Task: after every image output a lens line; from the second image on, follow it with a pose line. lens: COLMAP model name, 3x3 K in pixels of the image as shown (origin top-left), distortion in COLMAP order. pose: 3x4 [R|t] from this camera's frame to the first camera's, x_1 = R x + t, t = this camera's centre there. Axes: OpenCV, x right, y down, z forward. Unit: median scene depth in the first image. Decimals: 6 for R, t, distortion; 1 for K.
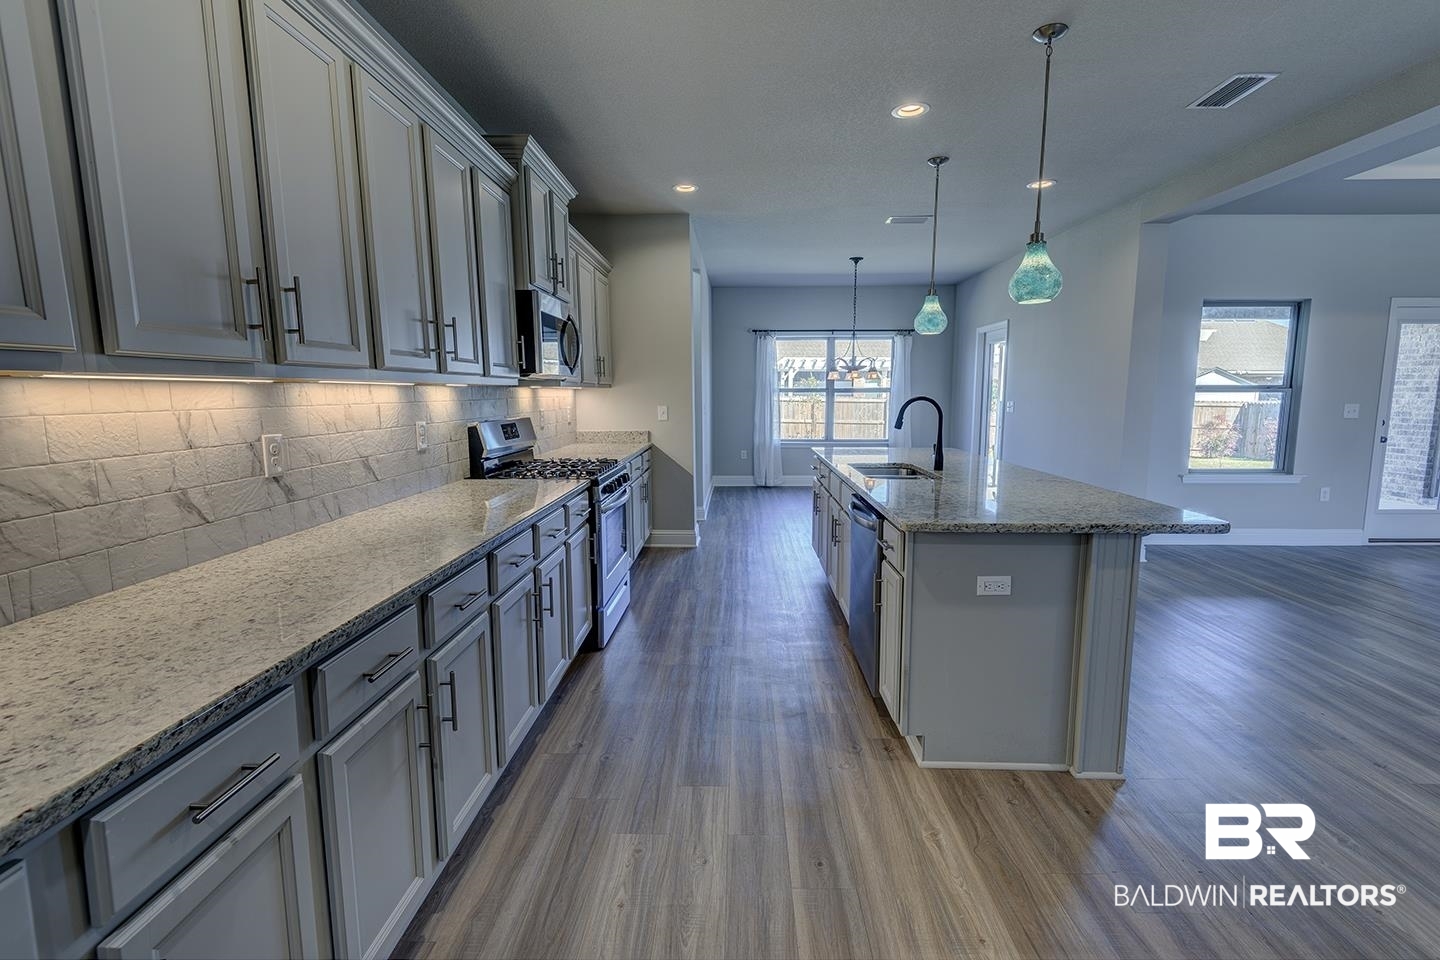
lens RADIAL K [[650.0, 0, 724.9], [0, 650.0, 480.7], [0, 0, 1]] dist [0.027763, -0.016988]
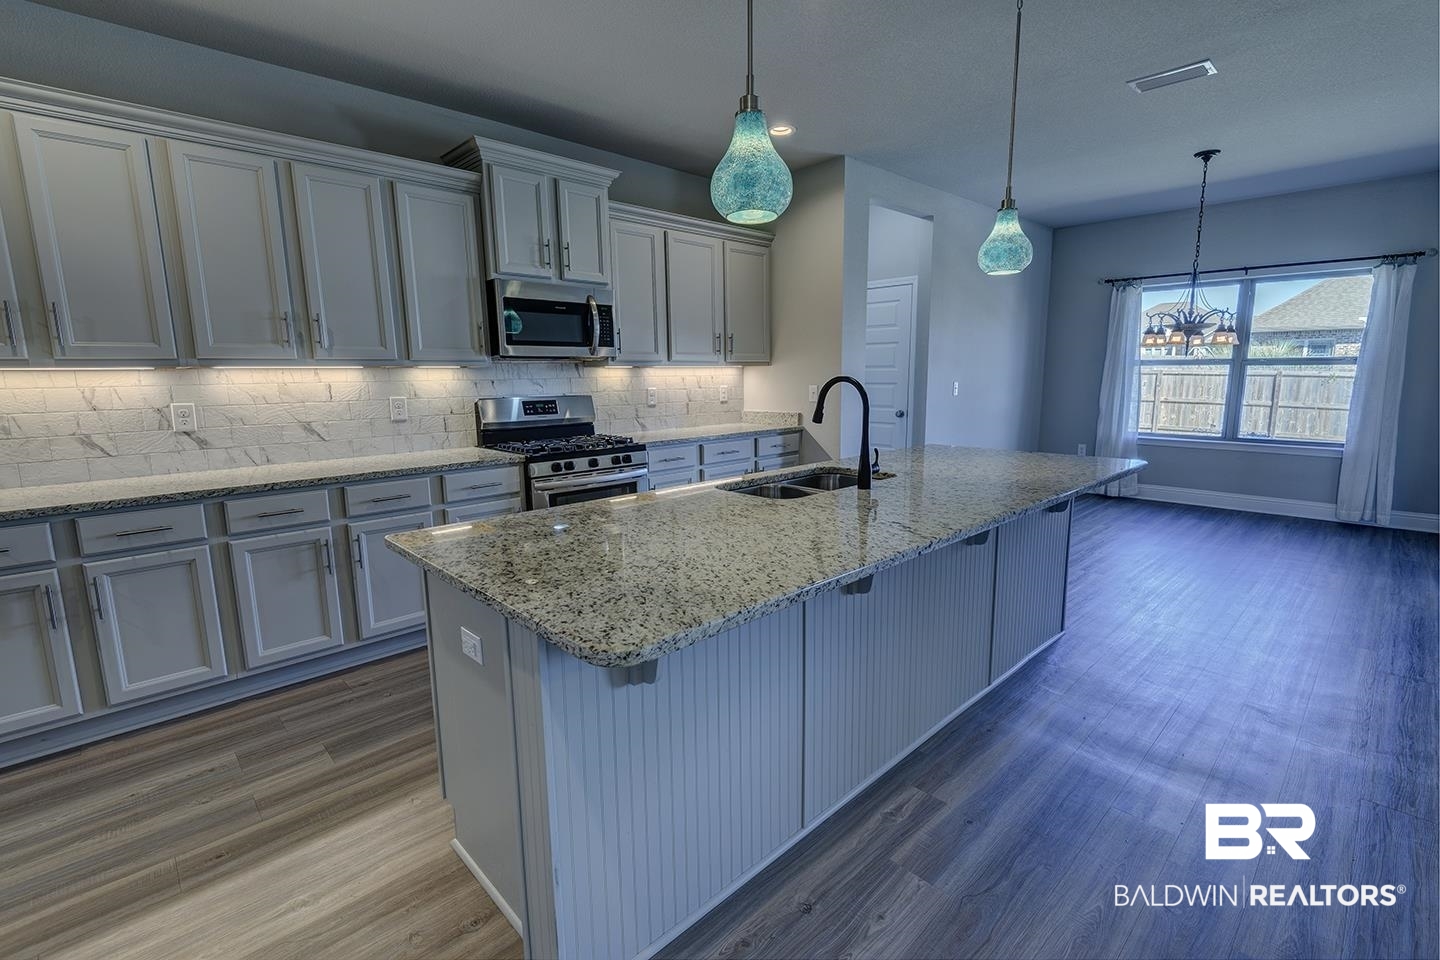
lens RADIAL K [[650.0, 0, 724.9], [0, 650.0, 480.7], [0, 0, 1]] dist [0.027763, -0.016988]
pose [[0.708627, 0.112438, -0.696567, 0.760595], [-0.086128, 0.993623, 0.072770, -0.066699], [0.700307, 0.008427, 0.713792, 0.477451]]
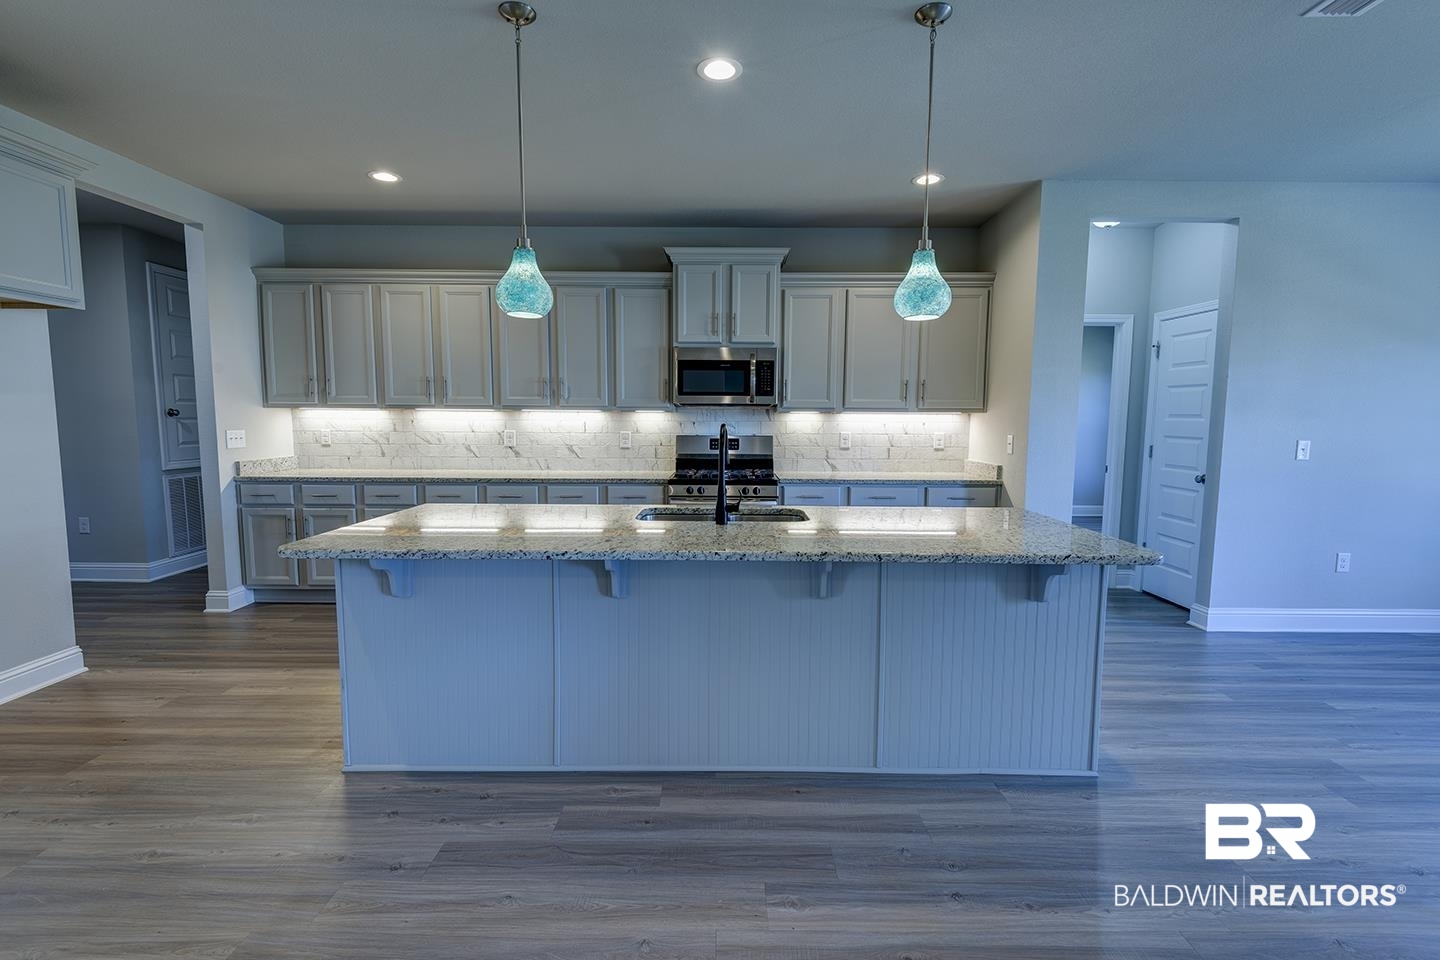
lens RADIAL K [[650.0, 0, 724.9], [0, 650.0, 480.7], [0, 0, 1]] dist [0.027763, -0.016988]
pose [[0.014873, 0.103941, -0.994472, 1.170030], [-0.141717, 0.984761, 0.100806, -0.154714], [0.989795, 0.139435, 0.029376, 1.082821]]
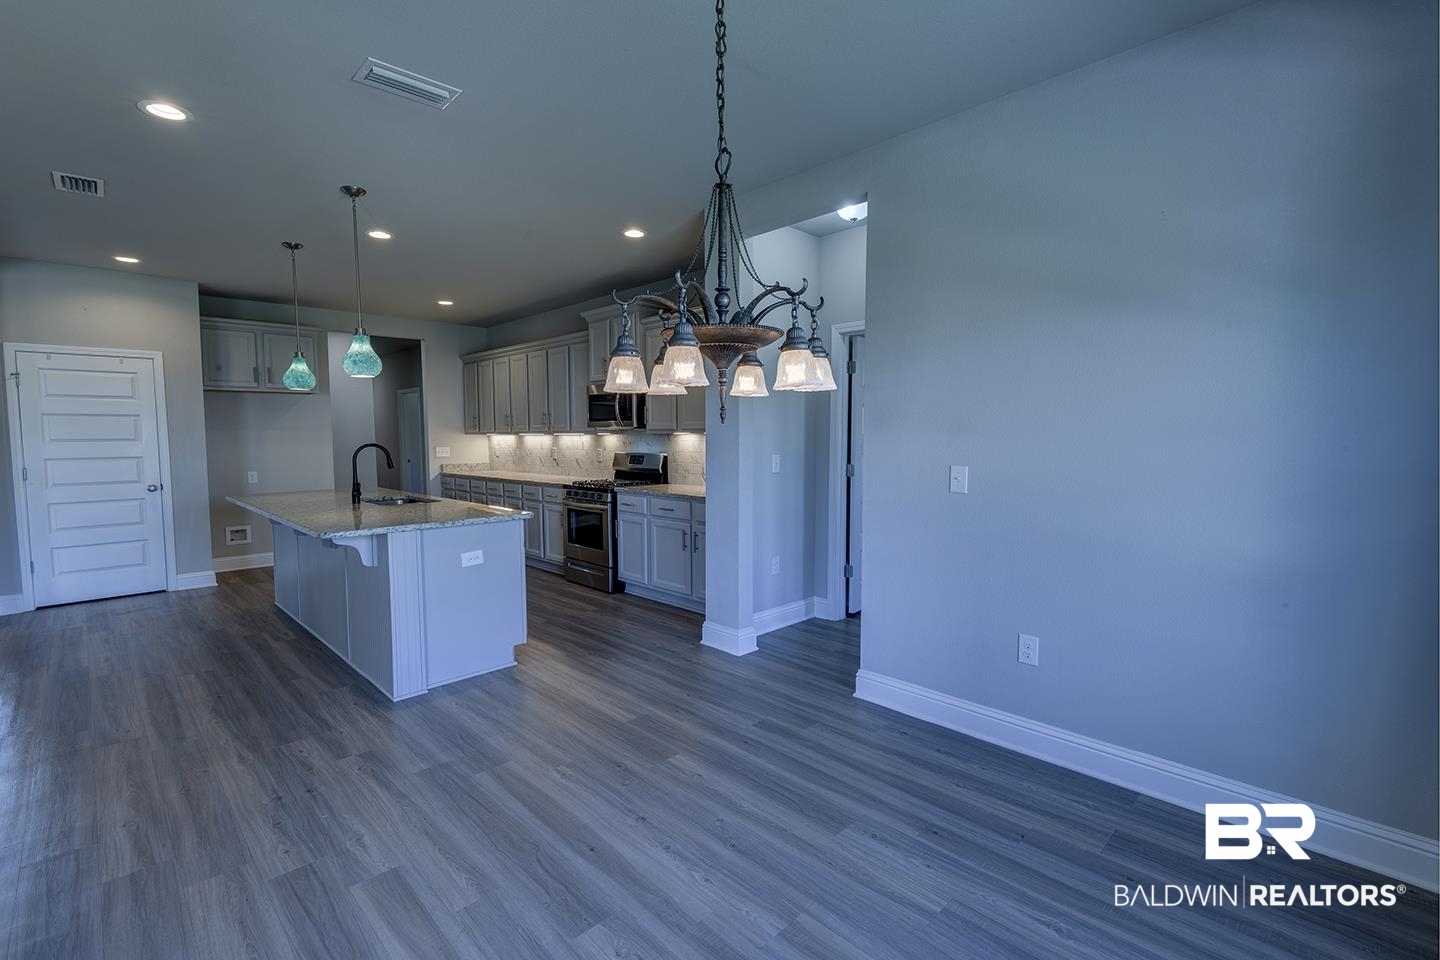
lens RADIAL K [[650.0, 0, 724.9], [0, 650.0, 480.7], [0, 0, 1]] dist [0.027763, -0.016988]
pose [[-0.697558, 0.054632, -0.714443, 0.806182], [-0.091728, 0.982076, 0.164658, -0.360282], [0.710633, 0.180393, -0.680044, 2.593689]]
